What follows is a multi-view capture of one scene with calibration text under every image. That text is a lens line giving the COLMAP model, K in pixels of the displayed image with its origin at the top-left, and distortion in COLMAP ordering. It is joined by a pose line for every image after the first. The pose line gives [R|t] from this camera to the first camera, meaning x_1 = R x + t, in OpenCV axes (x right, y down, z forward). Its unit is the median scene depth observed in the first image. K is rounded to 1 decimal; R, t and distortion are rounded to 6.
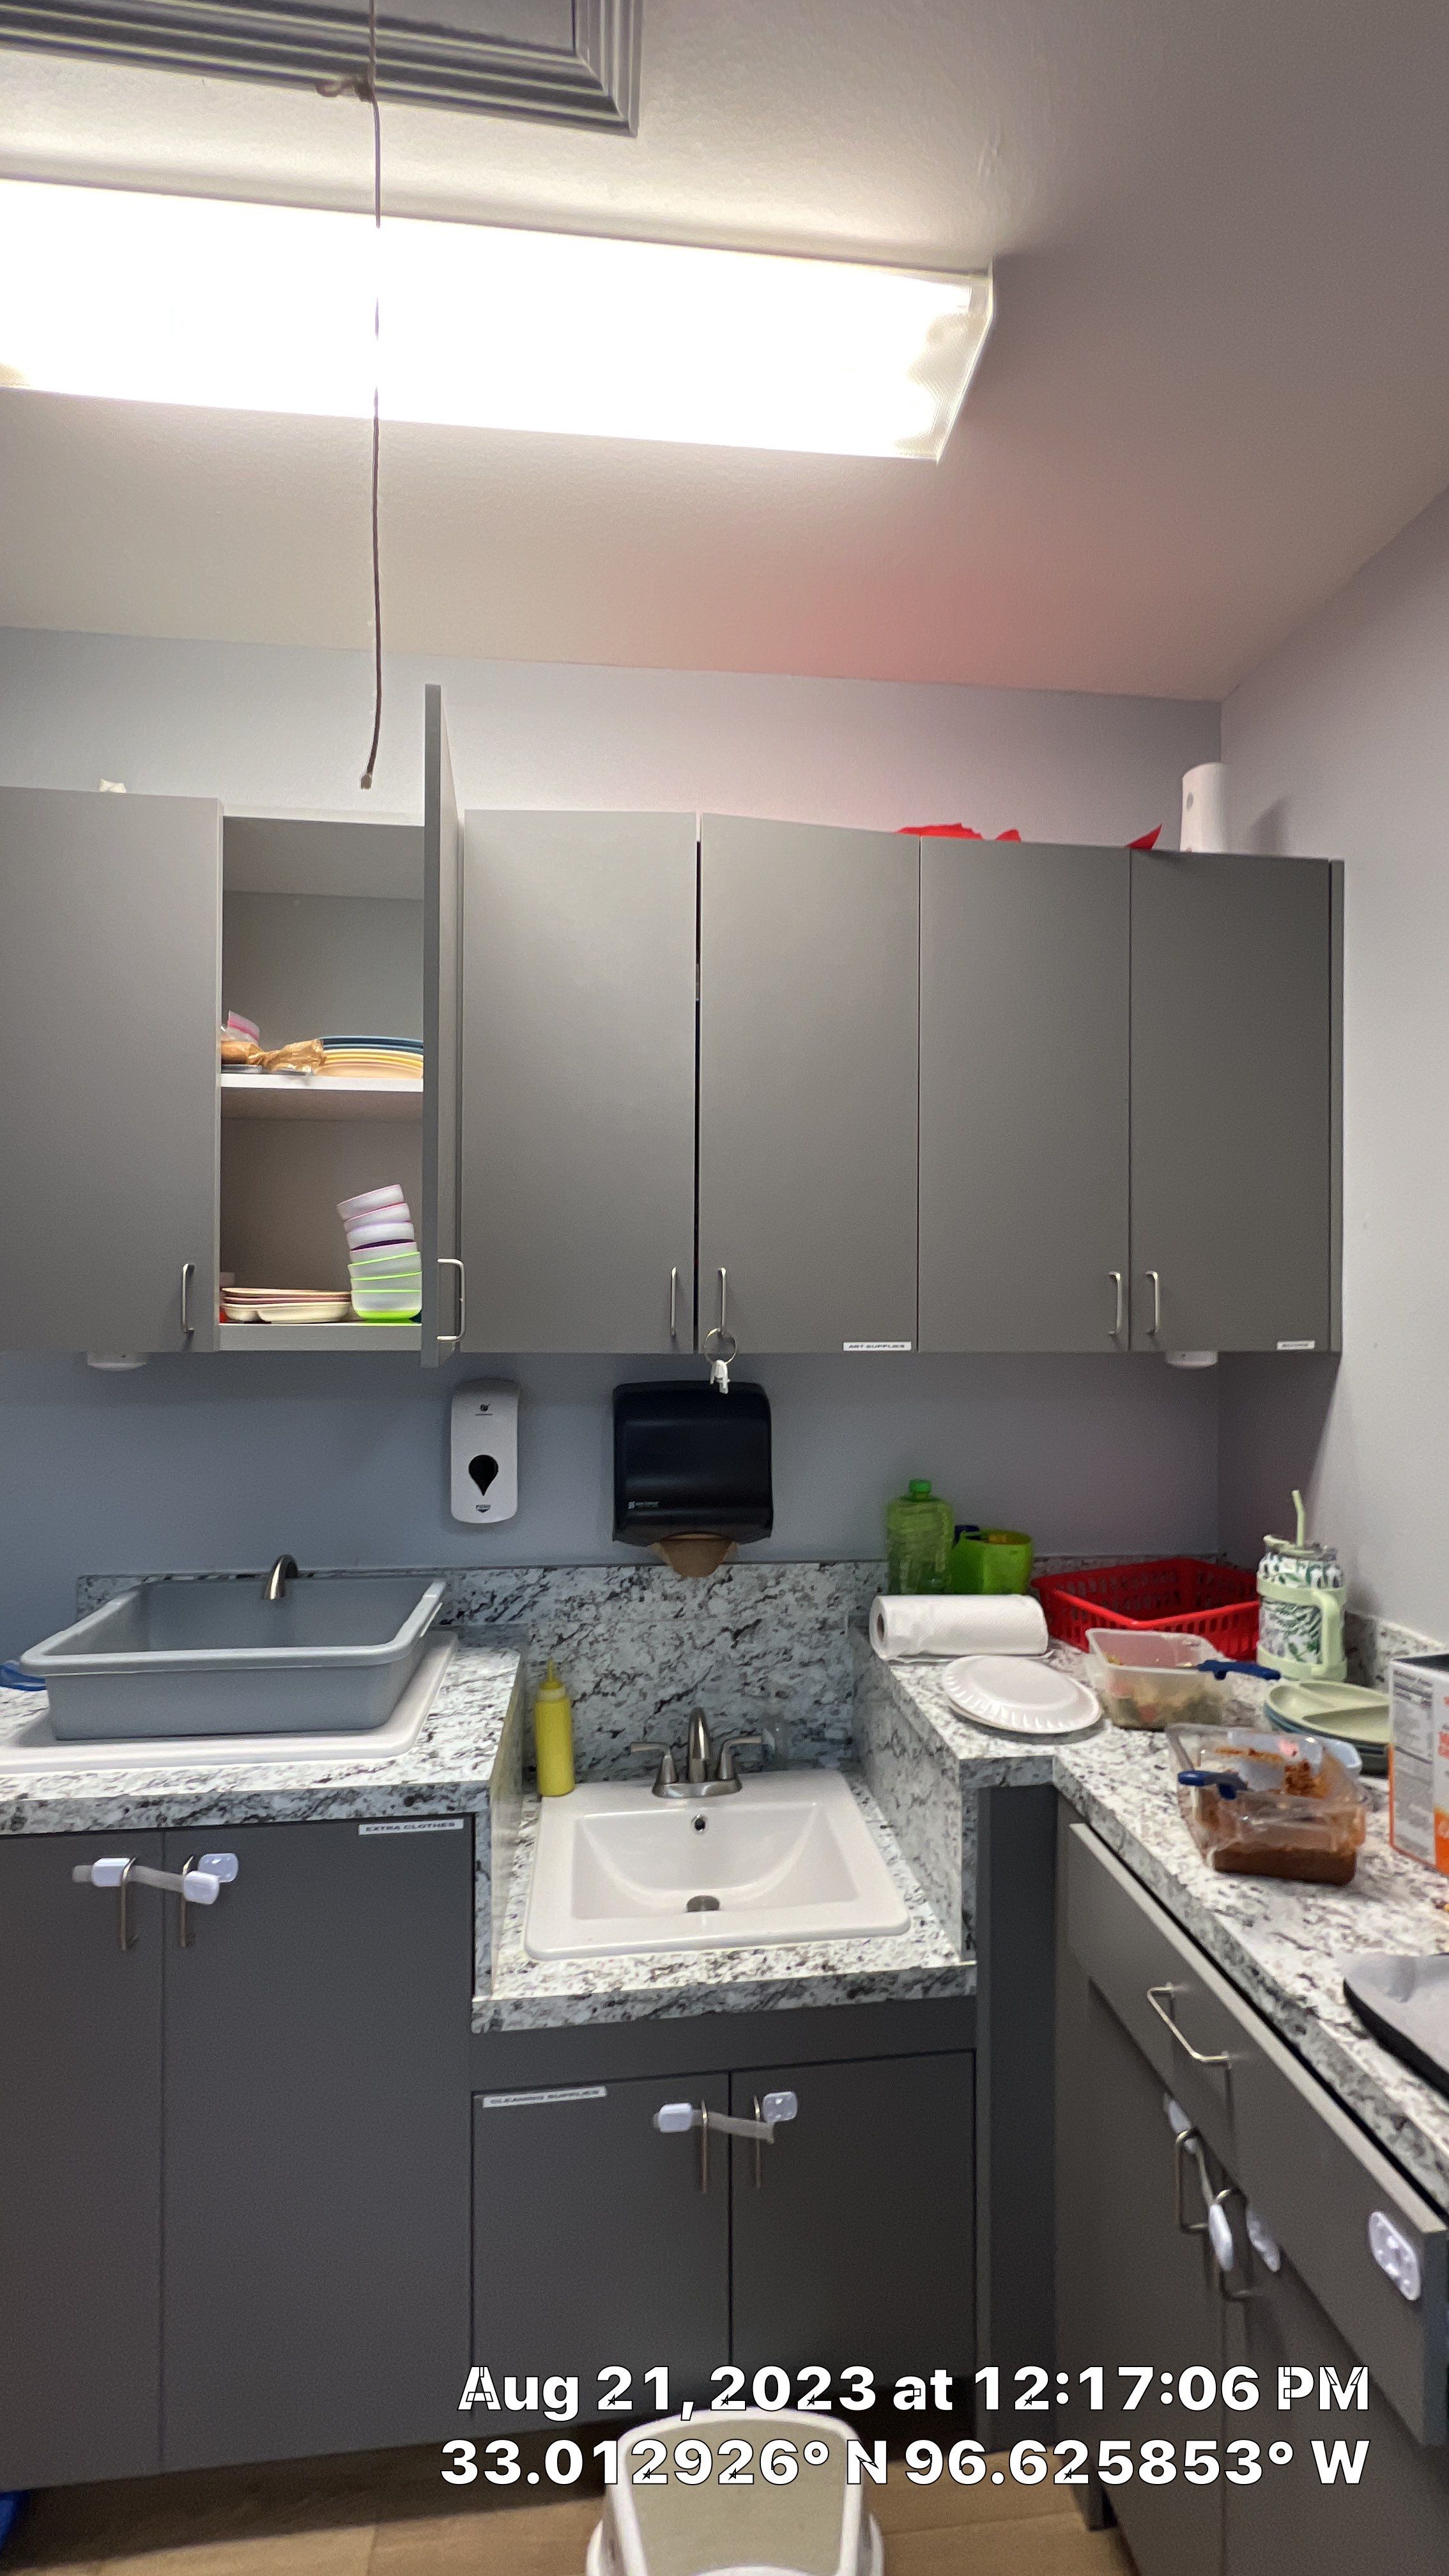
lens RADIAL K [[1036.8, 0, 722.0], [0, 1036.8, 1288.8], [0, 0, 1]] dist [-0.000622, 0.000568]
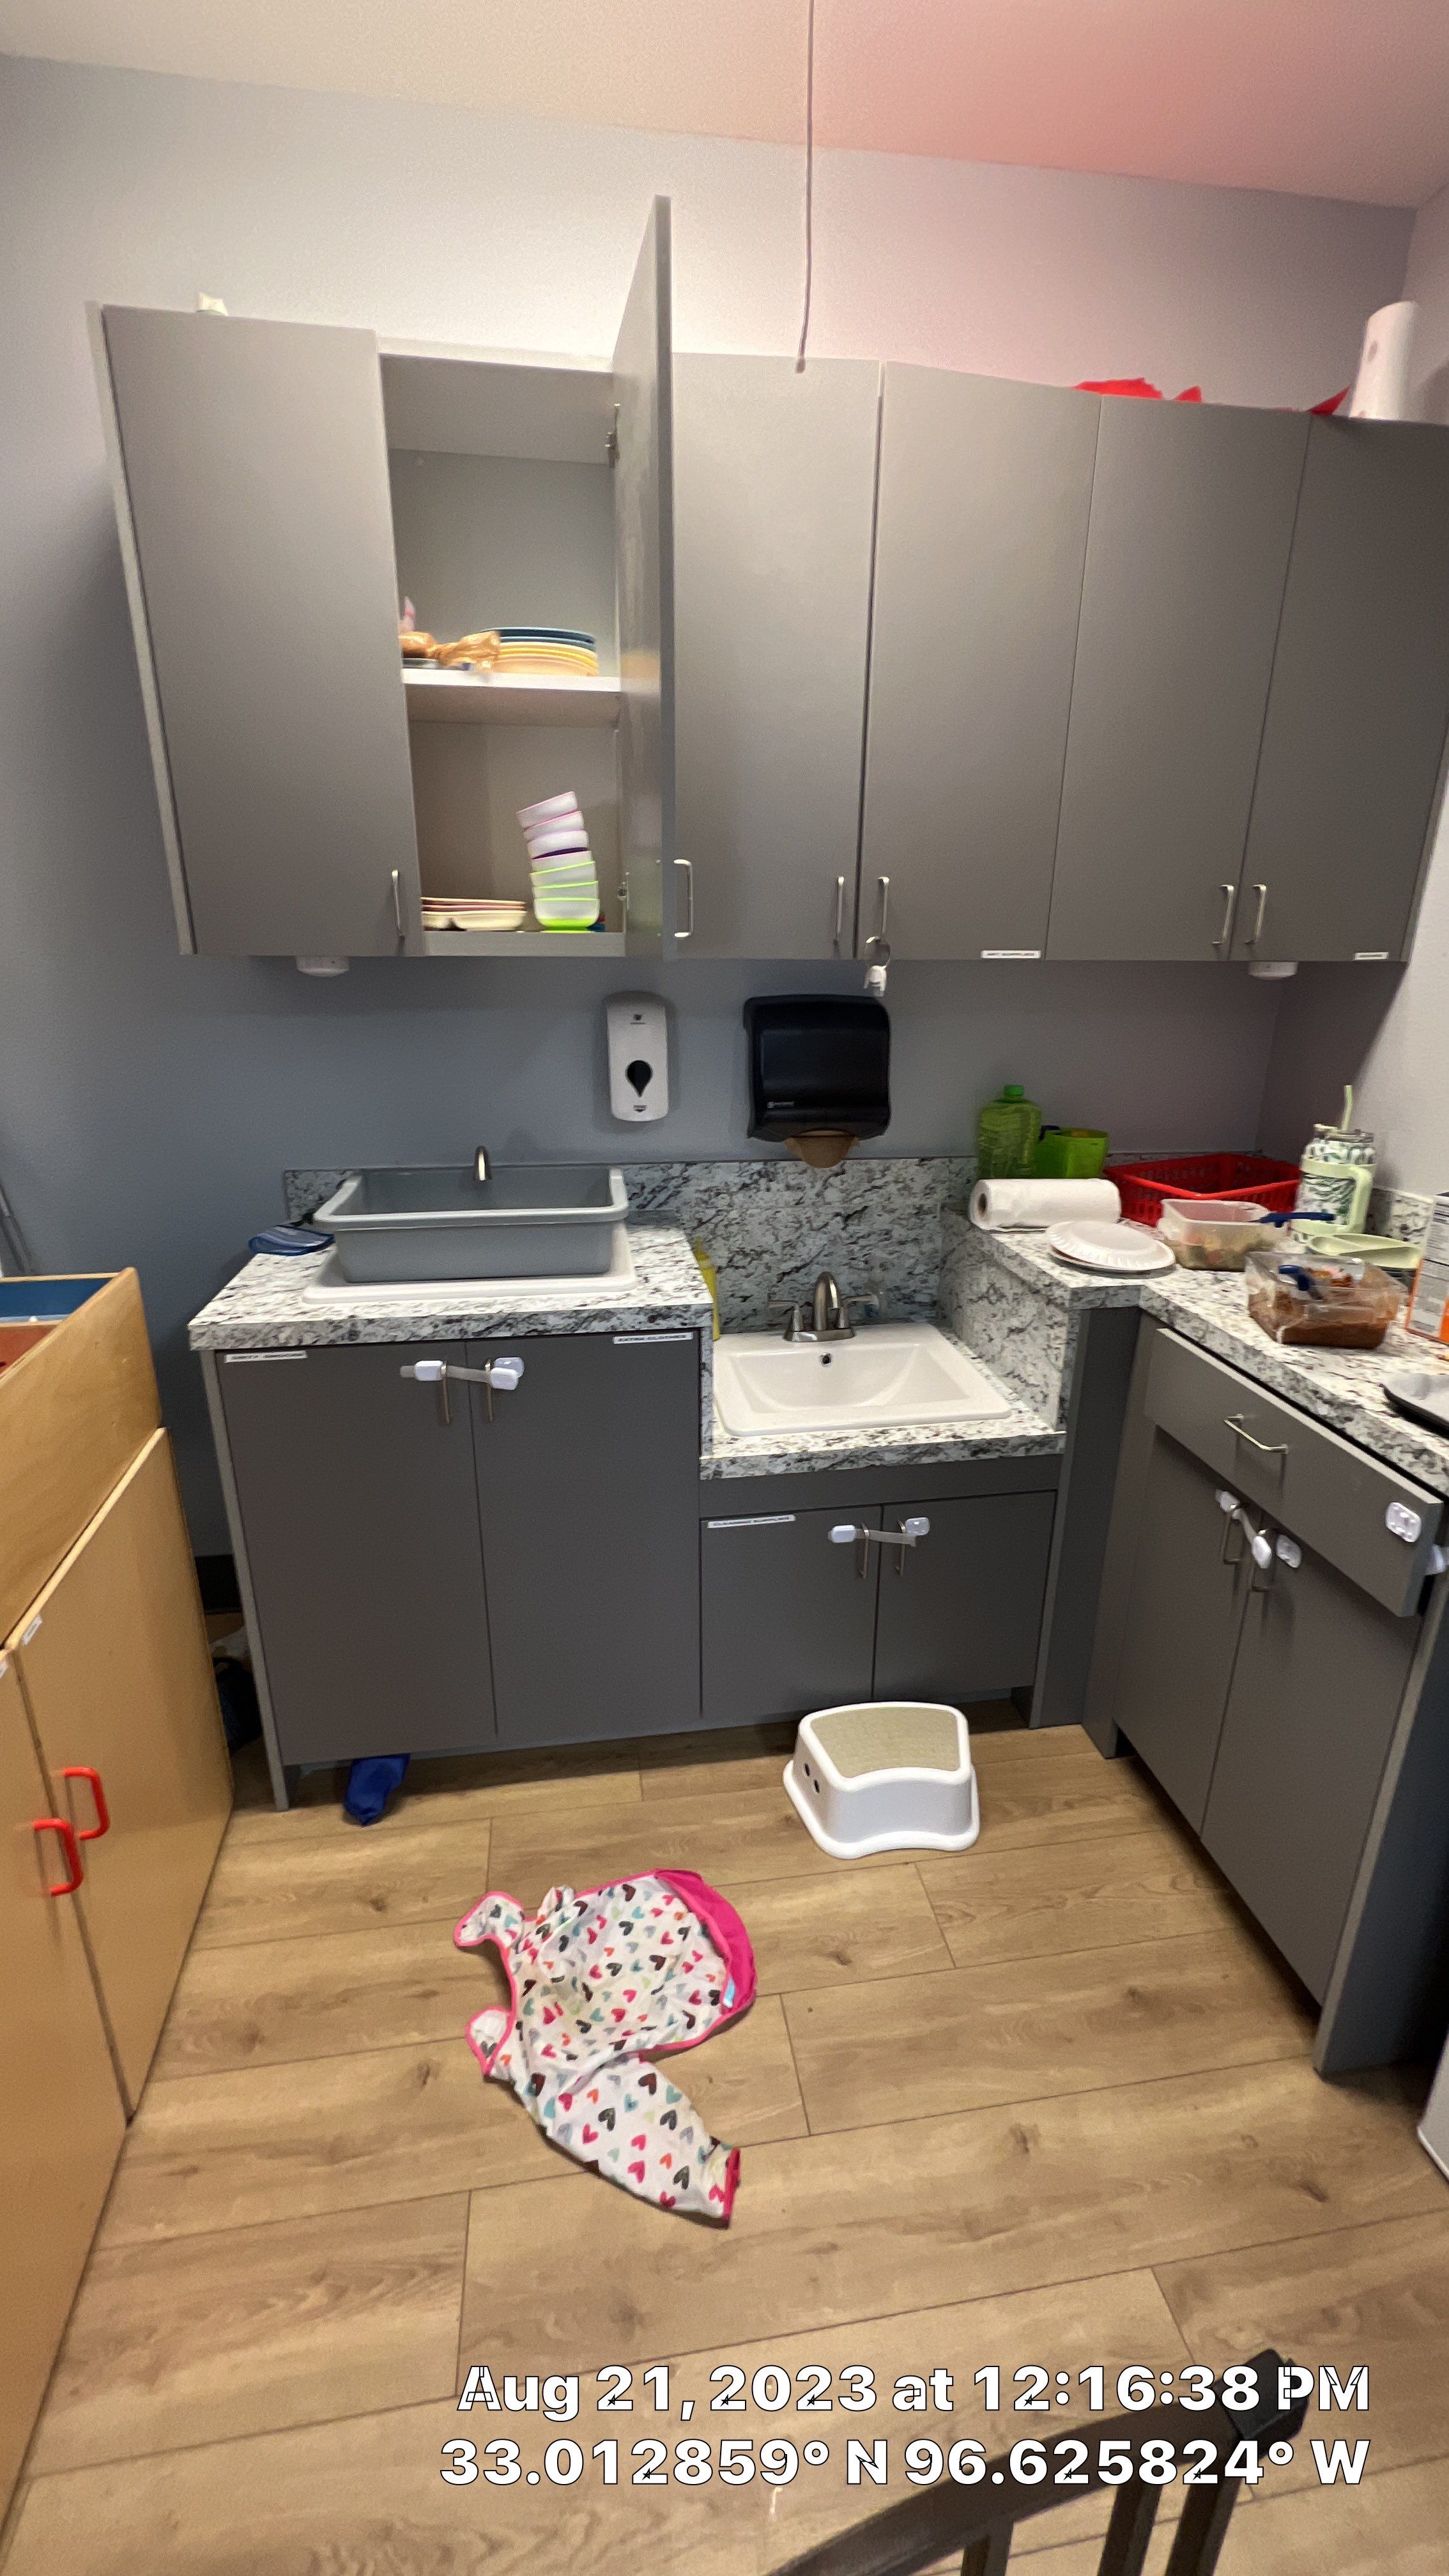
lens RADIAL K [[1036.8, 0, 722.5], [0, 1036.8, 1292.8], [0, 0, 1]] dist [-0.000622, 0.000568]
pose [[0.999083, -0.012489, 0.040943, -0.219777], [-0.001390, 0.946522, 0.322636, 0.042479], [-0.042783, -0.322397, 0.945637, -0.166287]]
